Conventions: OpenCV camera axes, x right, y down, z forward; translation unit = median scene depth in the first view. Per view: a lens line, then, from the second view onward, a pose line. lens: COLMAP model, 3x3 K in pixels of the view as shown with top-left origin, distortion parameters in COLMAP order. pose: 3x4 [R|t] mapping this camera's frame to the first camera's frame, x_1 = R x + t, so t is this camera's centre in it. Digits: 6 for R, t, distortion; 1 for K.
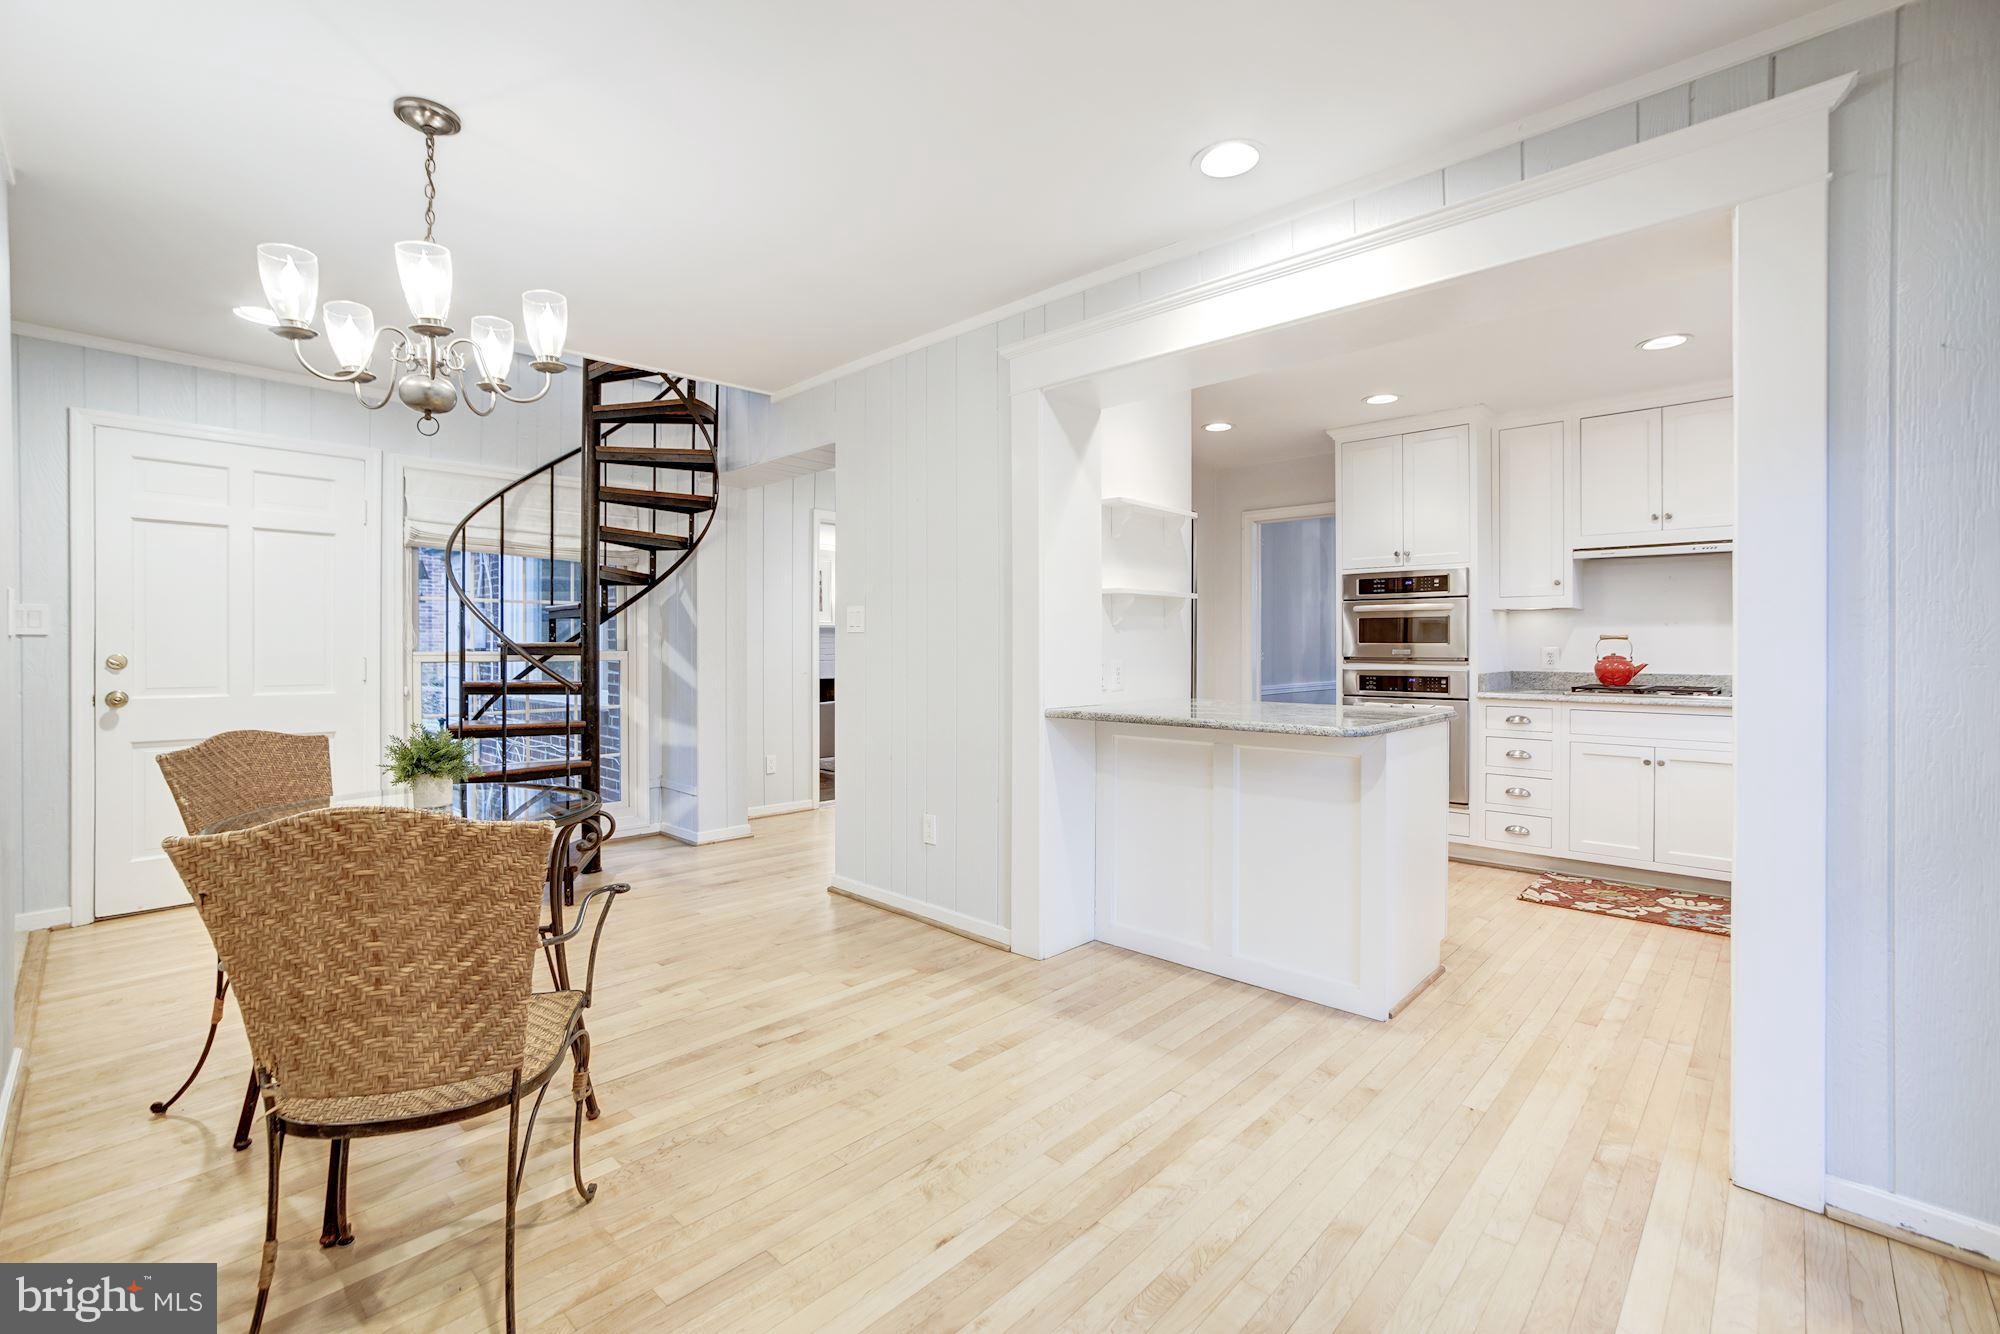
lens RADIAL K [[878.3, 0, 983.9], [0, 878.3, 655.7], [0, 0, 1]] dist [-0.019683, 0.007169]
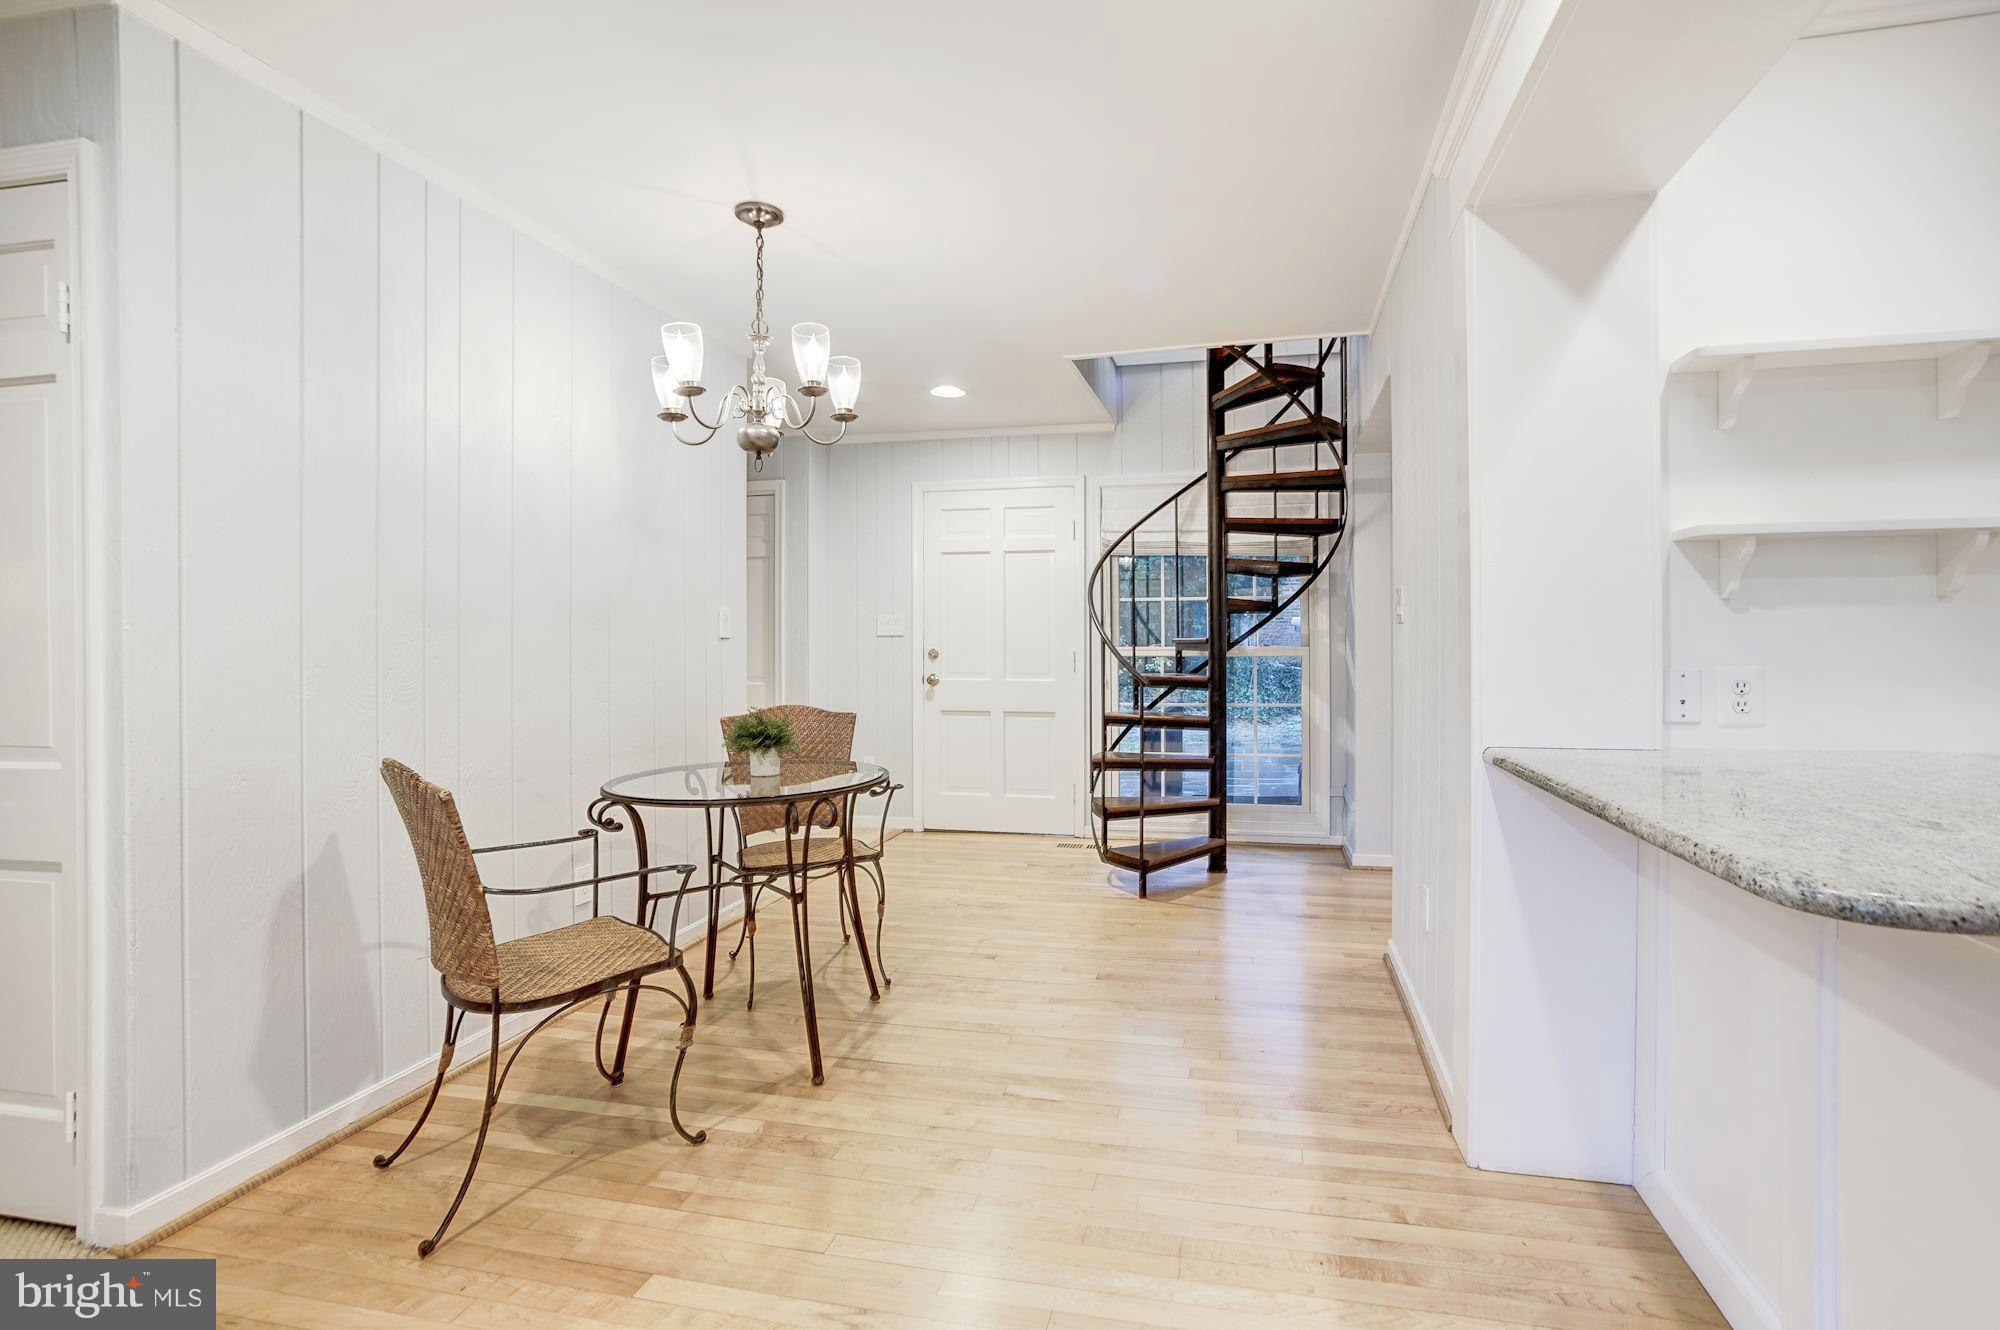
lens RADIAL K [[878.3, 0, 991.6], [0, 878.3, 652.8], [0, 0, 1]] dist [-0.019683, 0.007169]
pose [[0.538971, 0.007559, -0.842290, 0.280430], [-0.004755, 0.999971, 0.005931, -0.003236], [0.842311, 0.000809, 0.538992, 0.297291]]
